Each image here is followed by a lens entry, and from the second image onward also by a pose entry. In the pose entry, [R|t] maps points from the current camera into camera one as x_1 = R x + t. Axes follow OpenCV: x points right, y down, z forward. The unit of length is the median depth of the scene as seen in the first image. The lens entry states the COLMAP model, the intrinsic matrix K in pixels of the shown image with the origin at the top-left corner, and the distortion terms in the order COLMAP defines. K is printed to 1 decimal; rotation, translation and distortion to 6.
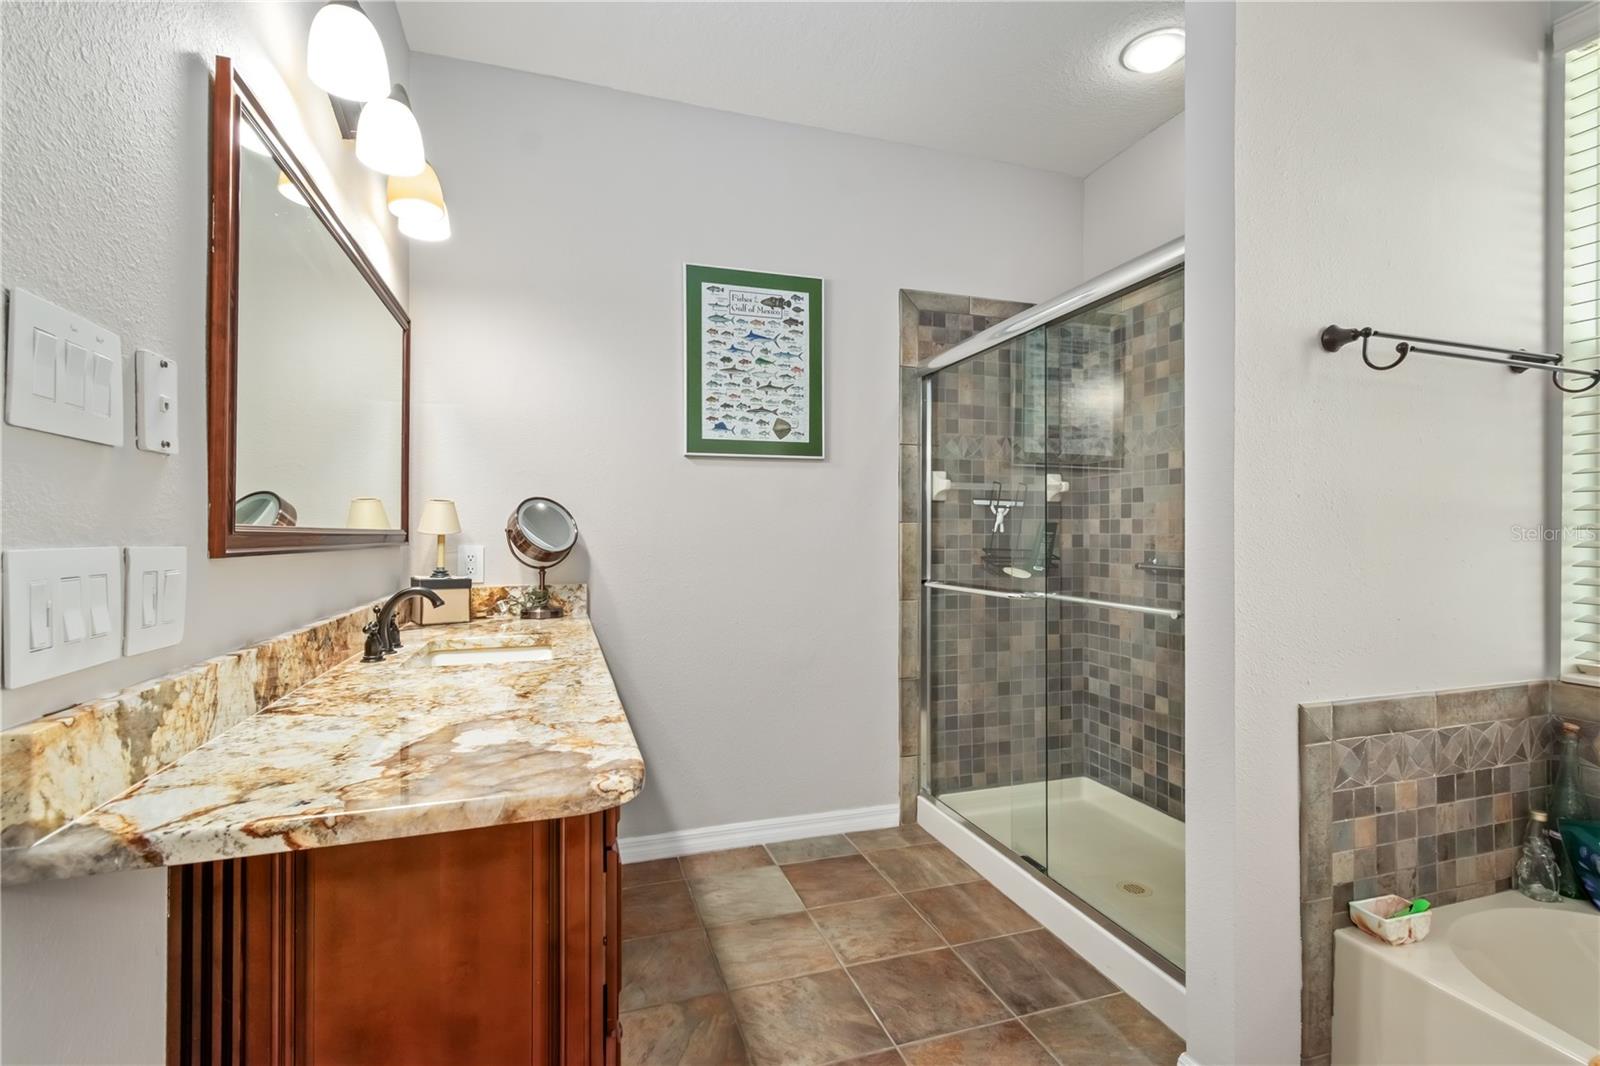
lens RADIAL K [[730.9, 0, 798.1], [0, 730.9, 528.7], [0, 0, 1]] dist [0.001679, -0.000005]
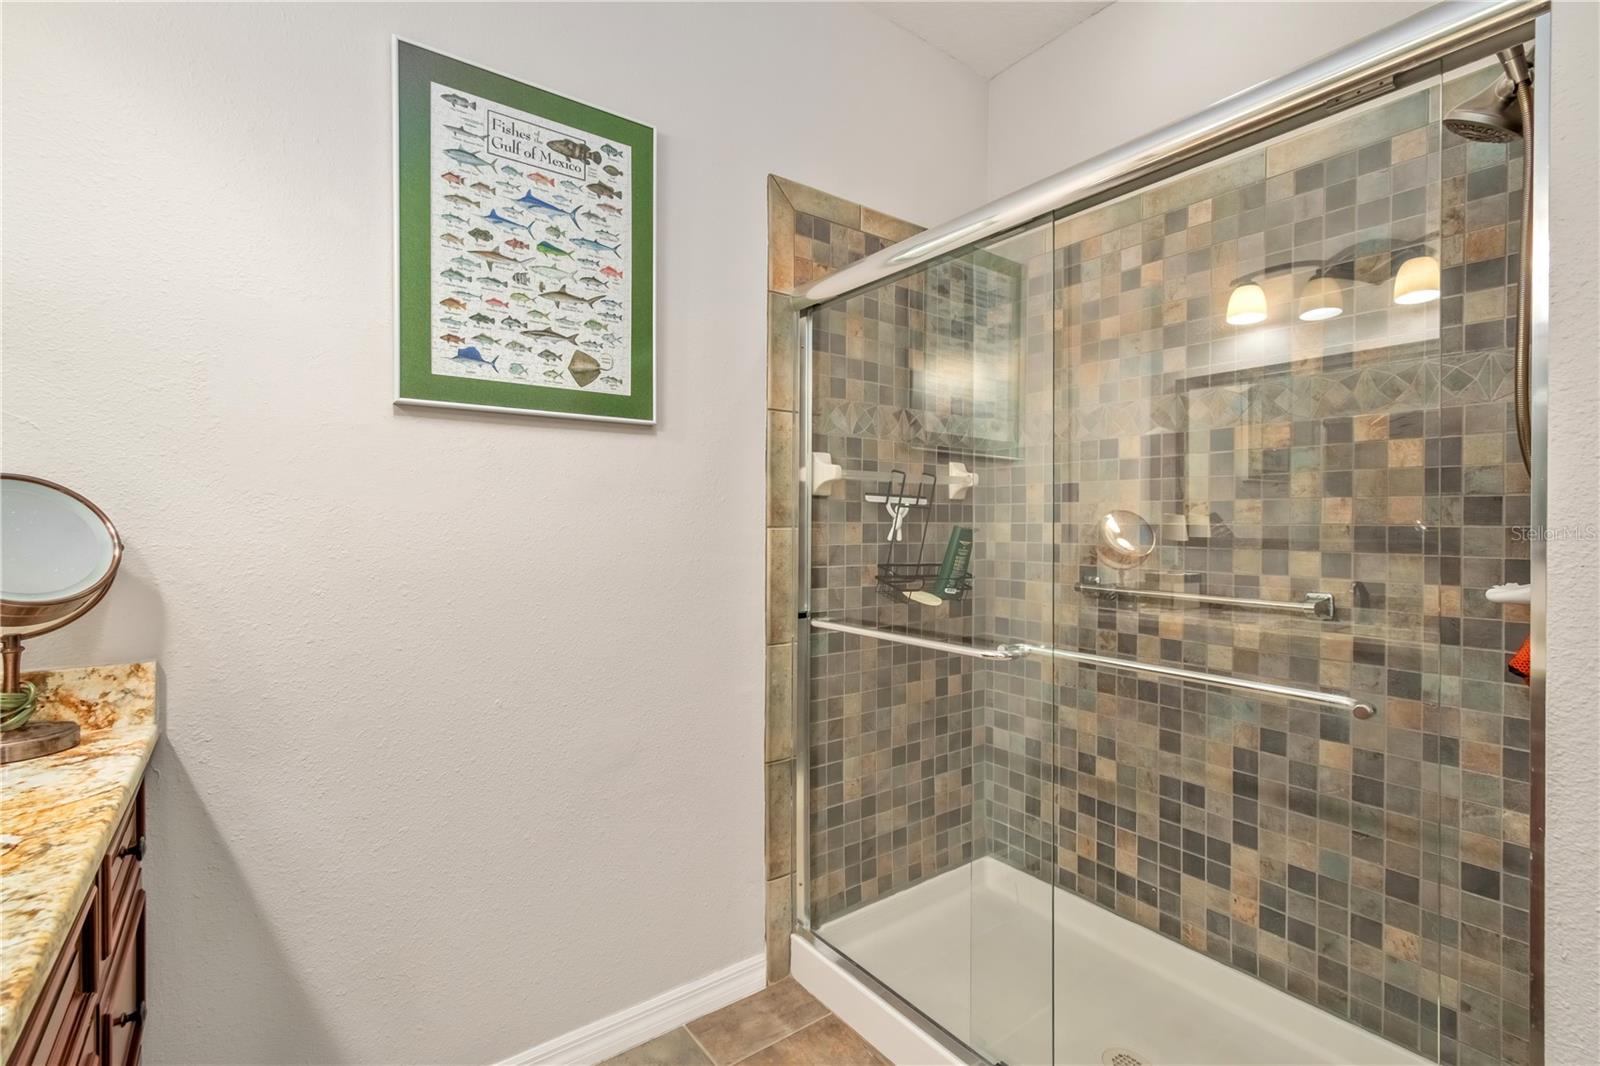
lens RADIAL K [[731.8, 0, 817.4], [0, 731.8, 527.9], [0, 0, 1]] dist [0.003239, 0.000428]
pose [[0.941694, 0.002541, 0.336462, -0.041435], [-0.006584, 0.999919, 0.010877, -0.015775], [-0.336407, -0.012458, 0.941634, 0.362028]]
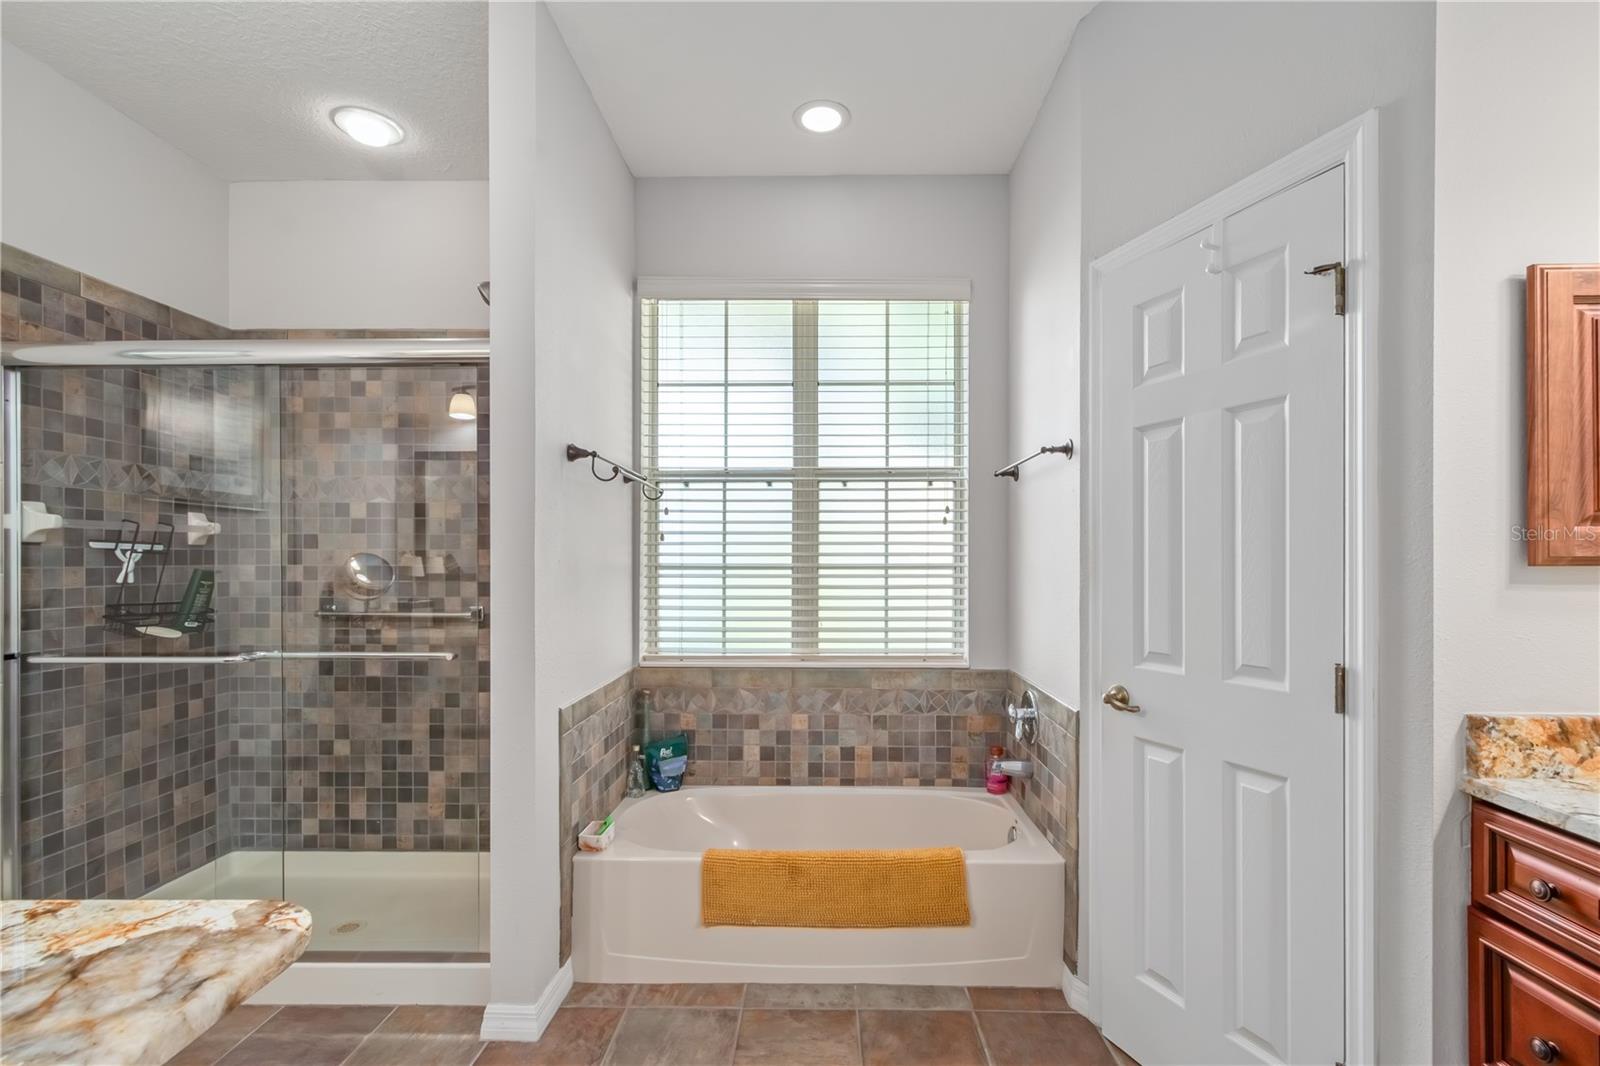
lens RADIAL K [[731.0, 0, 820.8], [0, 731.0, 558.8], [0, 0, 1]] dist [-0.000874, -0.000458]
pose [[0.320158, 0.000041, 0.947364, -0.244759], [-0.003704, 0.999992, 0.001209, -0.026183], [-0.947357, -0.003896, 0.320156, 0.032184]]
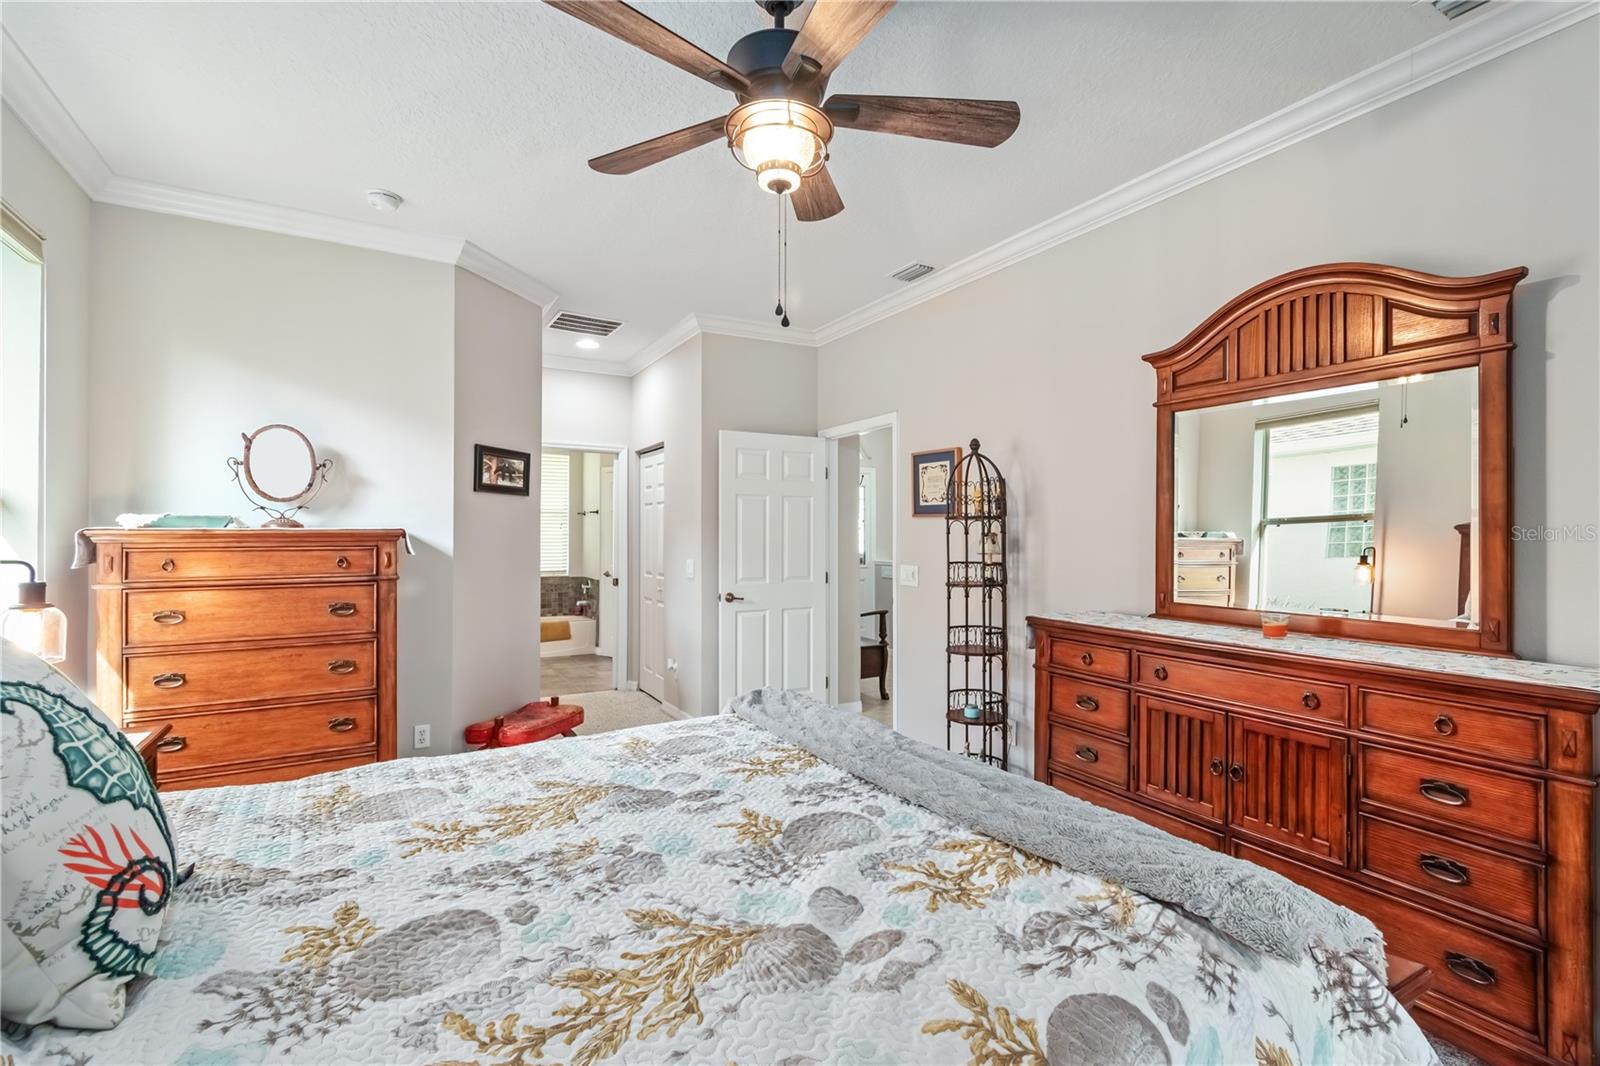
lens RADIAL K [[679.6, 0, 800.0], [0, 679.6, 533.0], [0, 0, 1]] dist [-0.025077, -0.000041]
pose [[-0.220551, 0.004072, 0.975367, -2.125229], [-0.002749, 0.999985, -0.004796, -0.046431], [-0.975372, -0.003739, -0.220537, -0.149583]]
